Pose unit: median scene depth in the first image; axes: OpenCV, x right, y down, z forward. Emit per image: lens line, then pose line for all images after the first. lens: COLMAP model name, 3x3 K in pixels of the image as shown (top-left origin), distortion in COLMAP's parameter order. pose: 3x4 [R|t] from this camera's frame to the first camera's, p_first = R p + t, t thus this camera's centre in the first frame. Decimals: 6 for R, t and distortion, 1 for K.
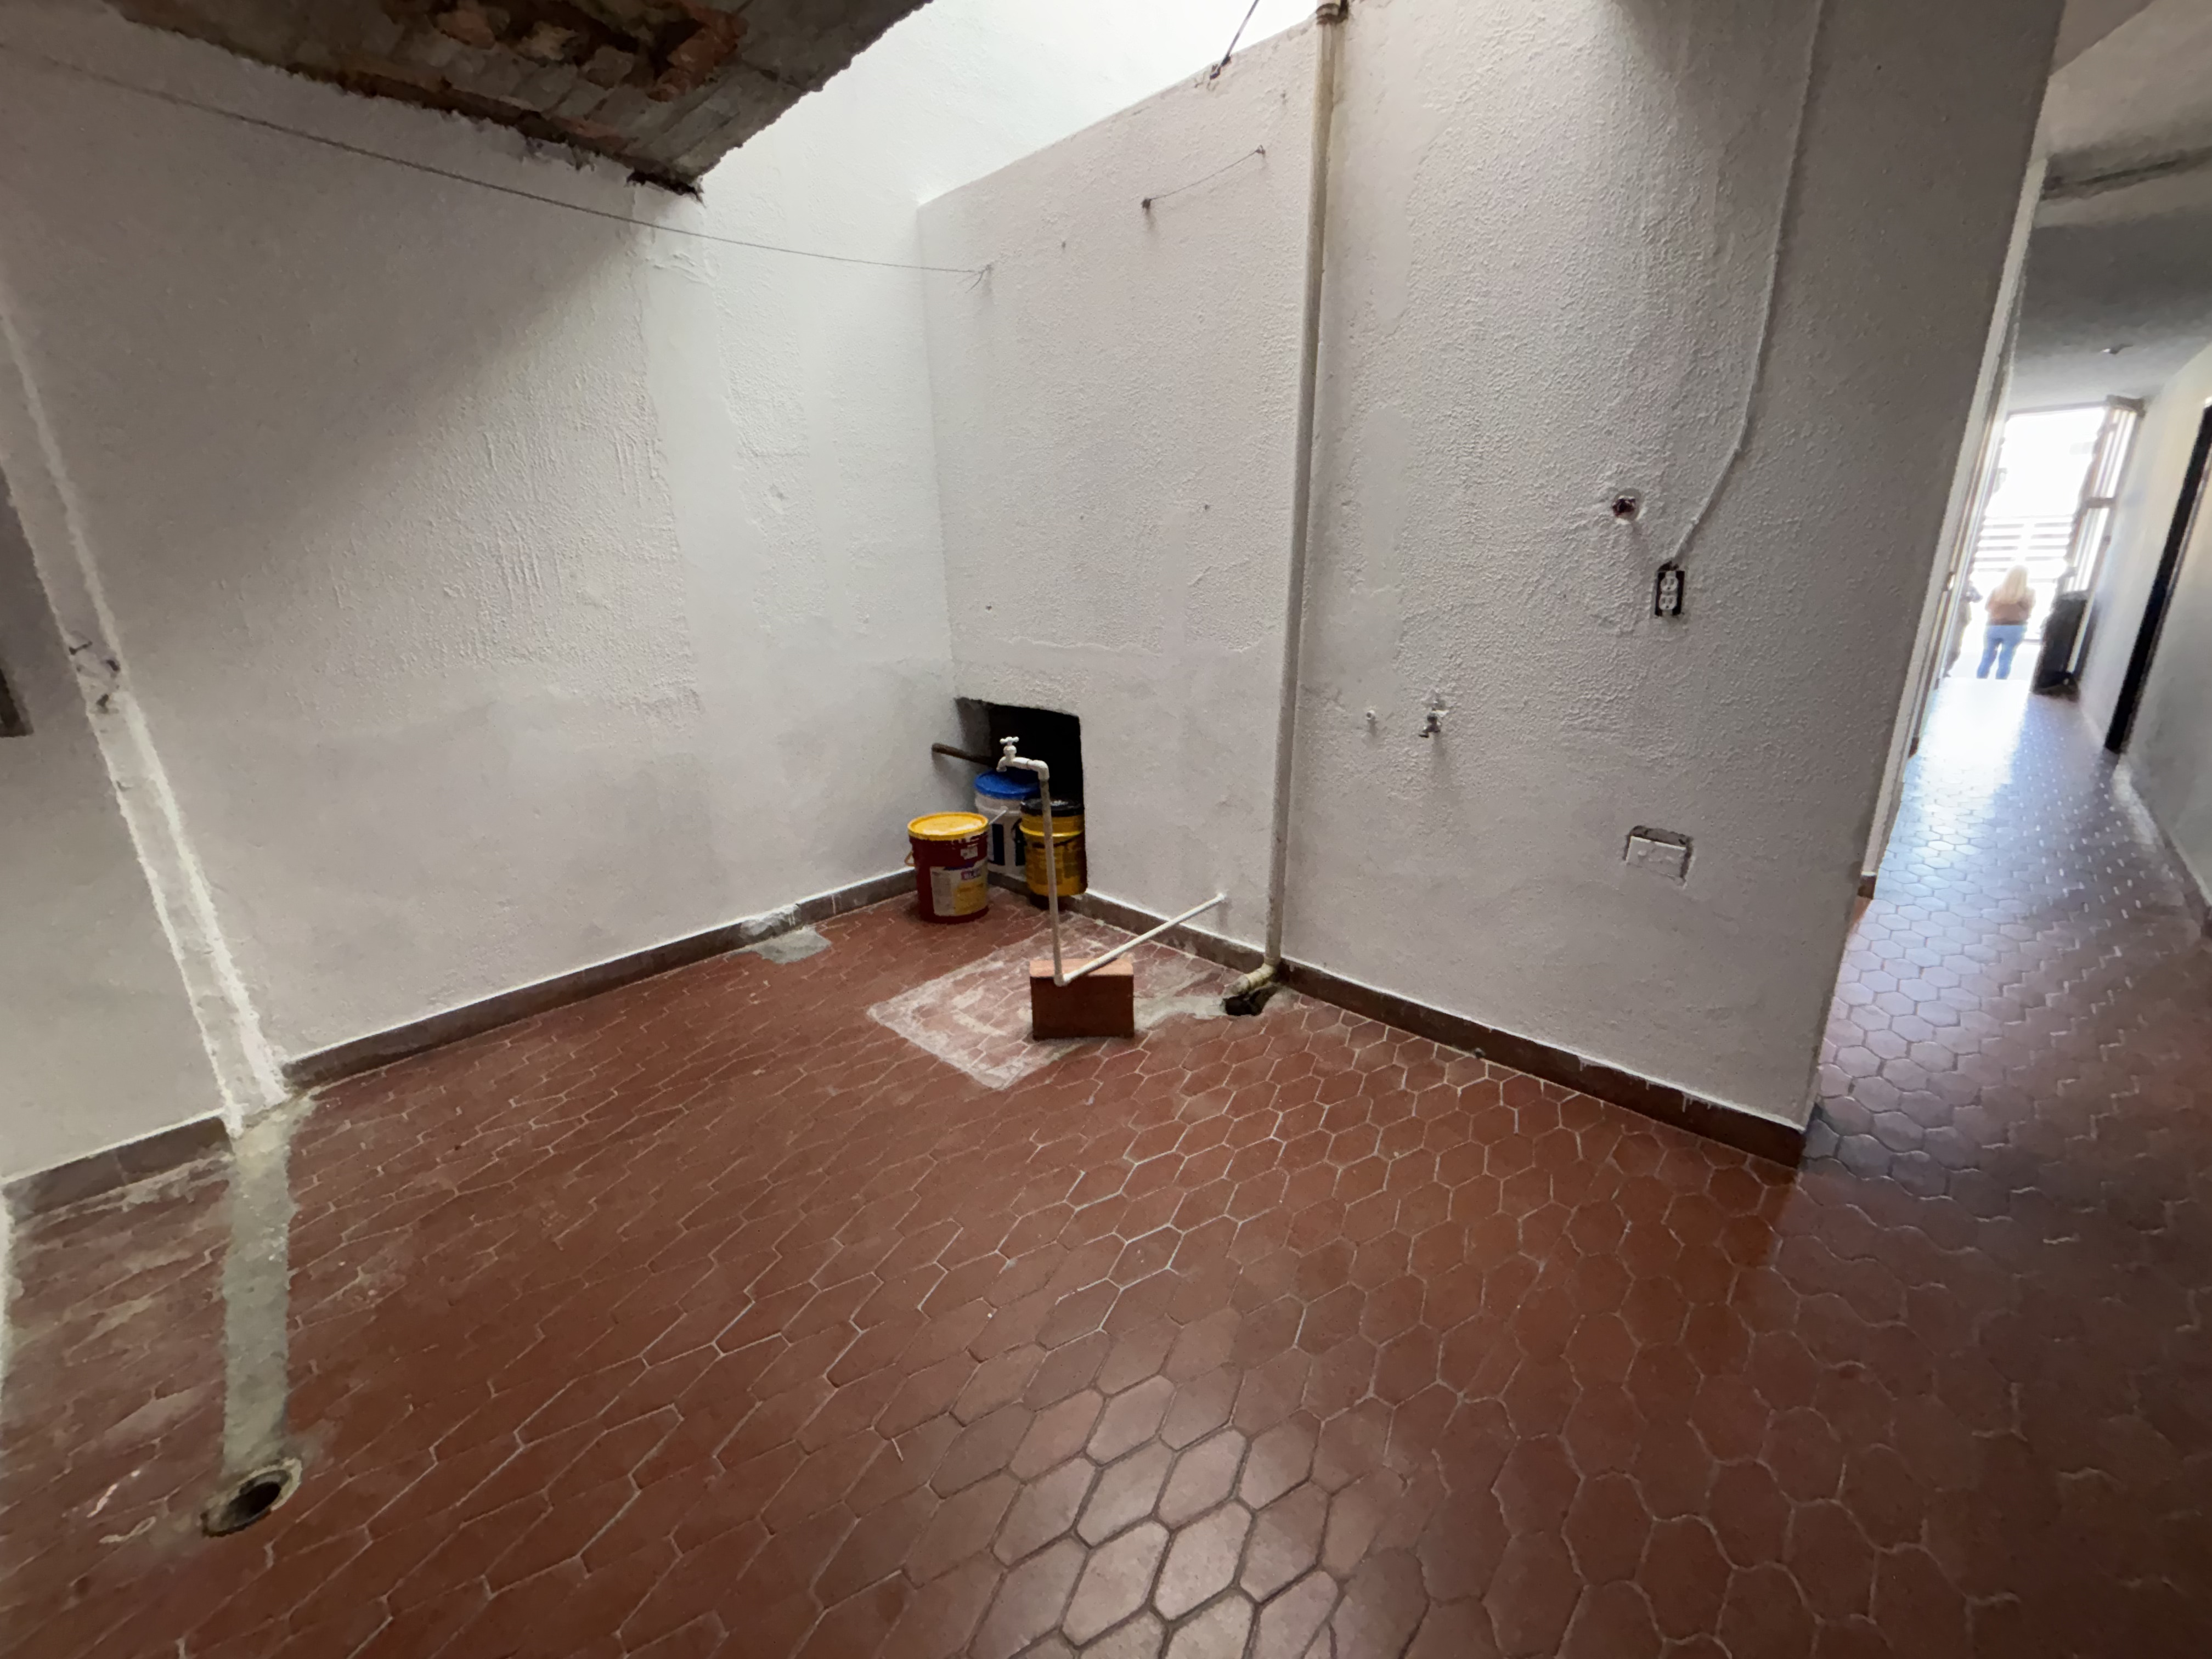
lens RADIAL K [[897.3, 0, 1105.7], [0, 897.3, 824.9], [0, 0, 1]] dist [0.007627, -0.000225]
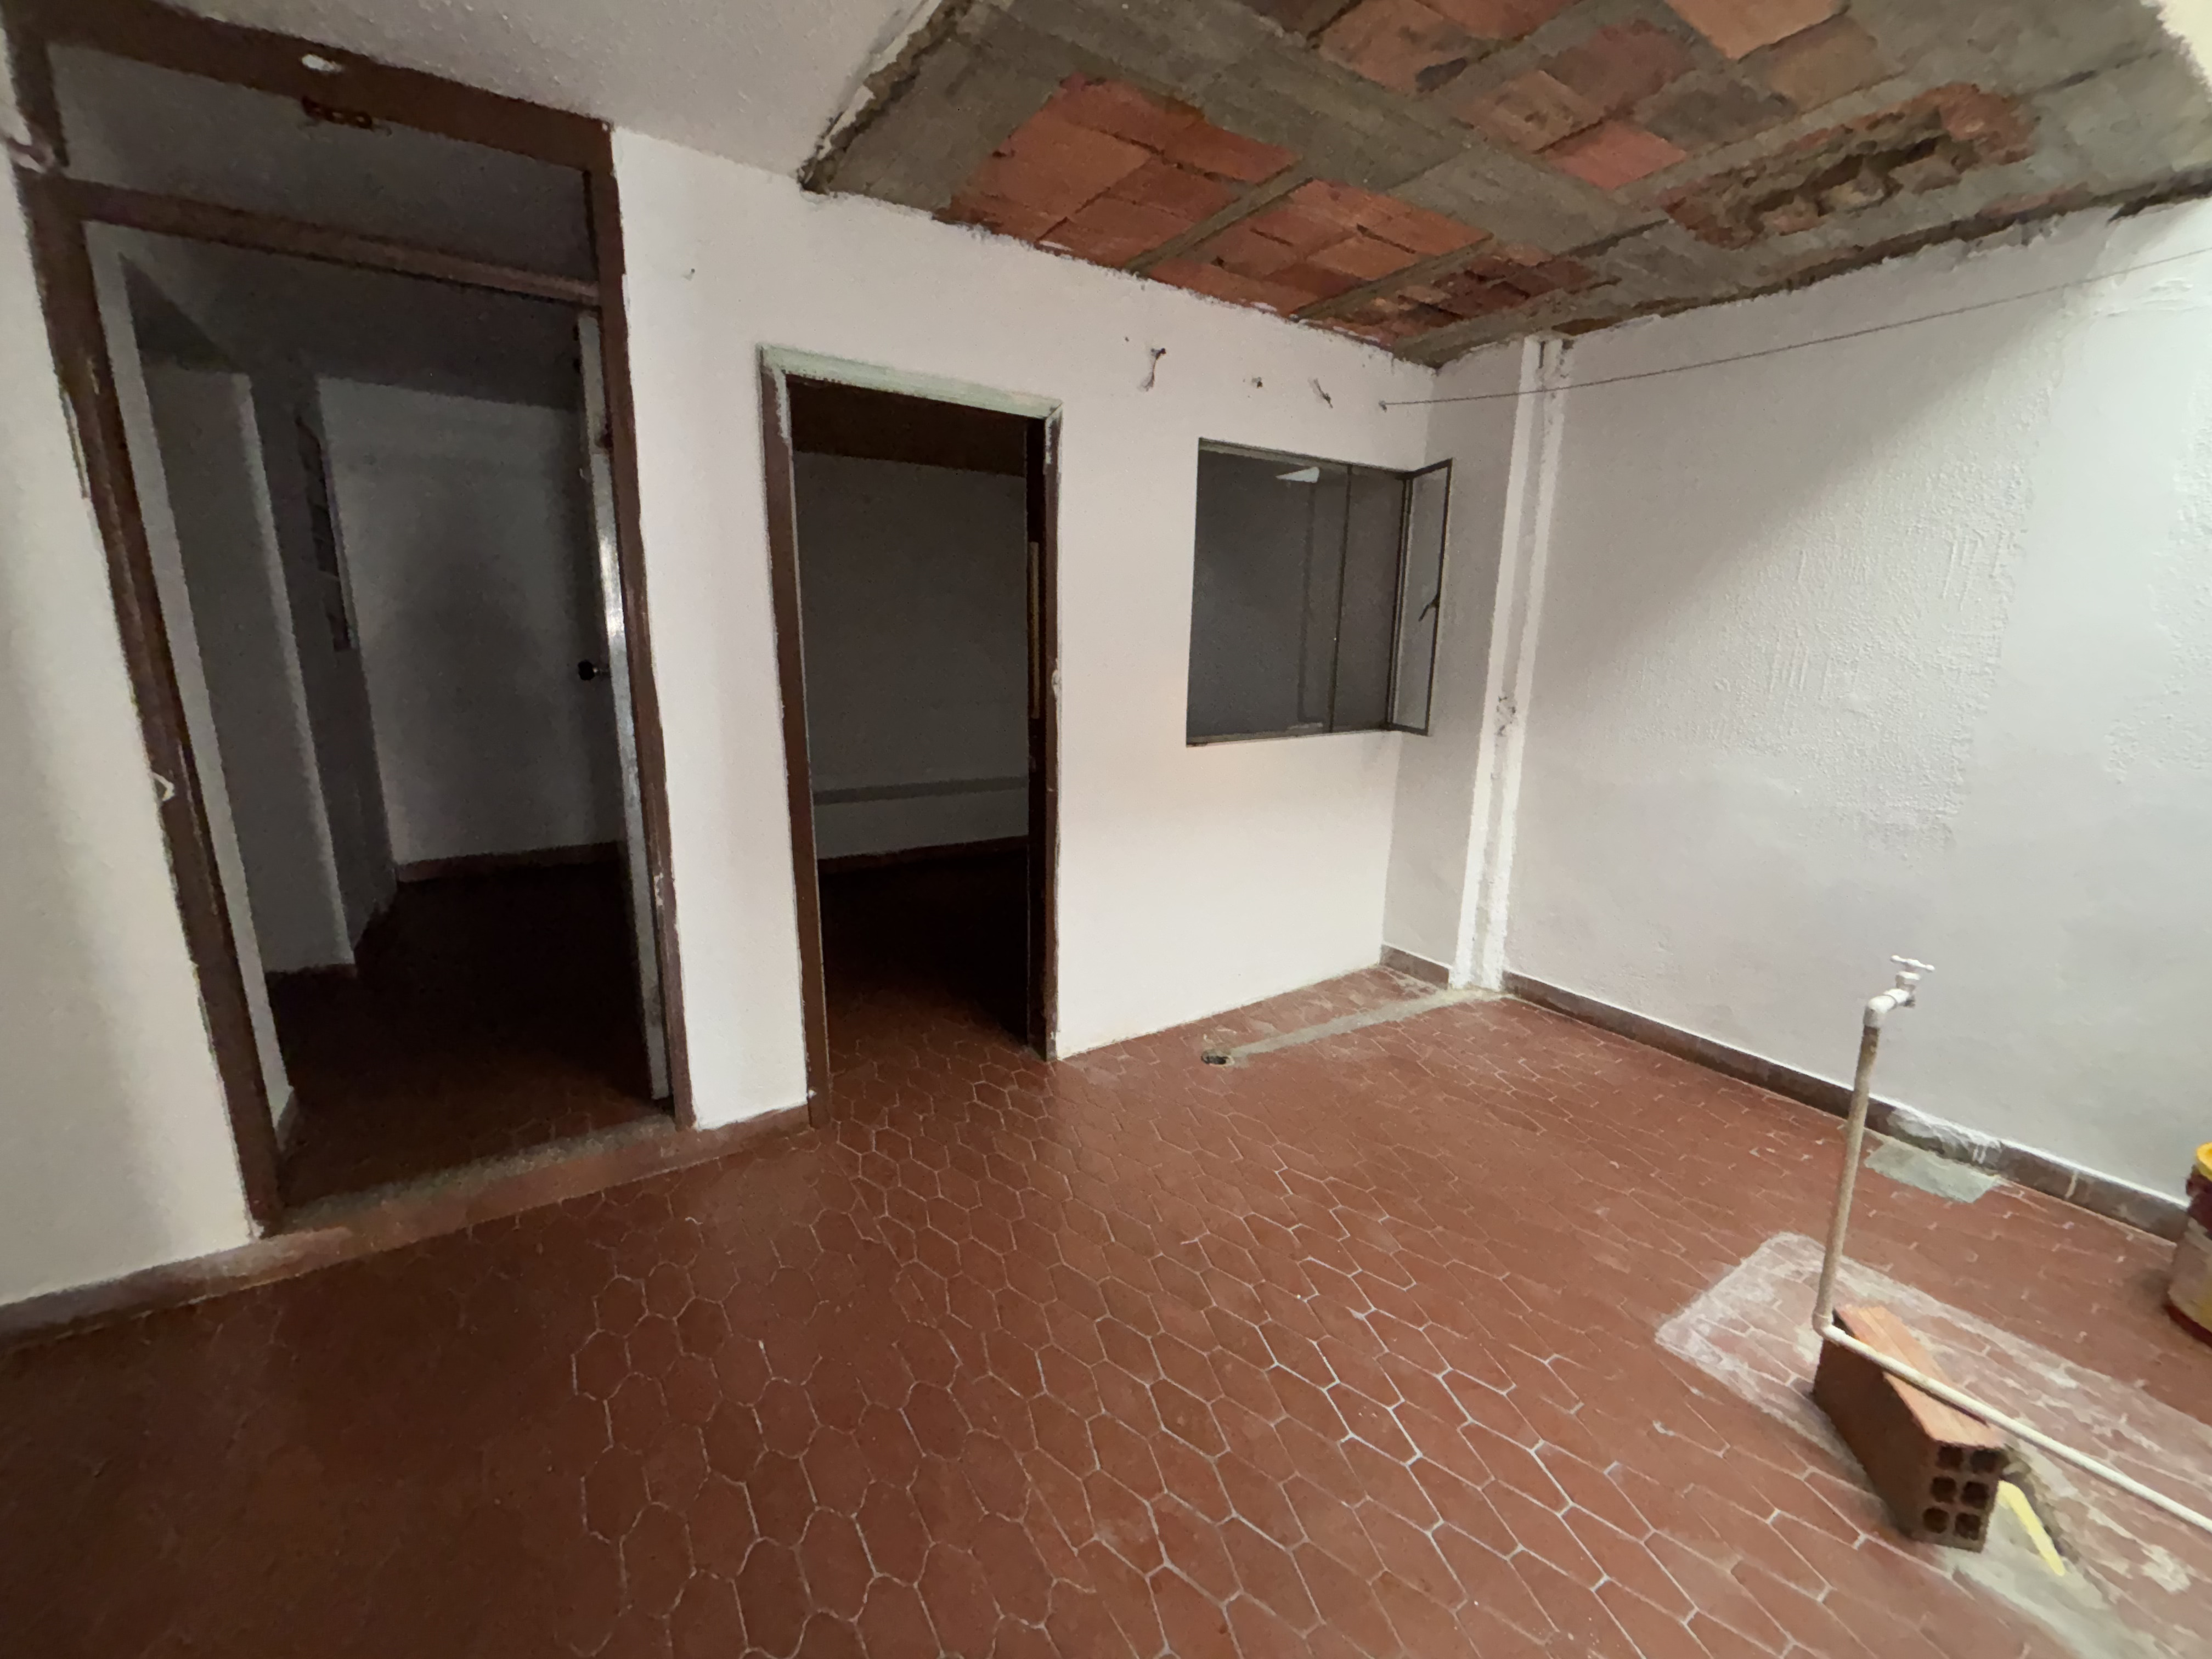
lens RADIAL K [[897.3, 0, 1105.7], [0, 897.3, 824.9], [0, 0, 1]] dist [0.007627, -0.000225]
pose [[-0.236447, 0.229337, -0.944191, 0.614454], [-0.284730, 0.912732, 0.292999, -0.206882], [0.928989, 0.338119, -0.150514, 0.485730]]
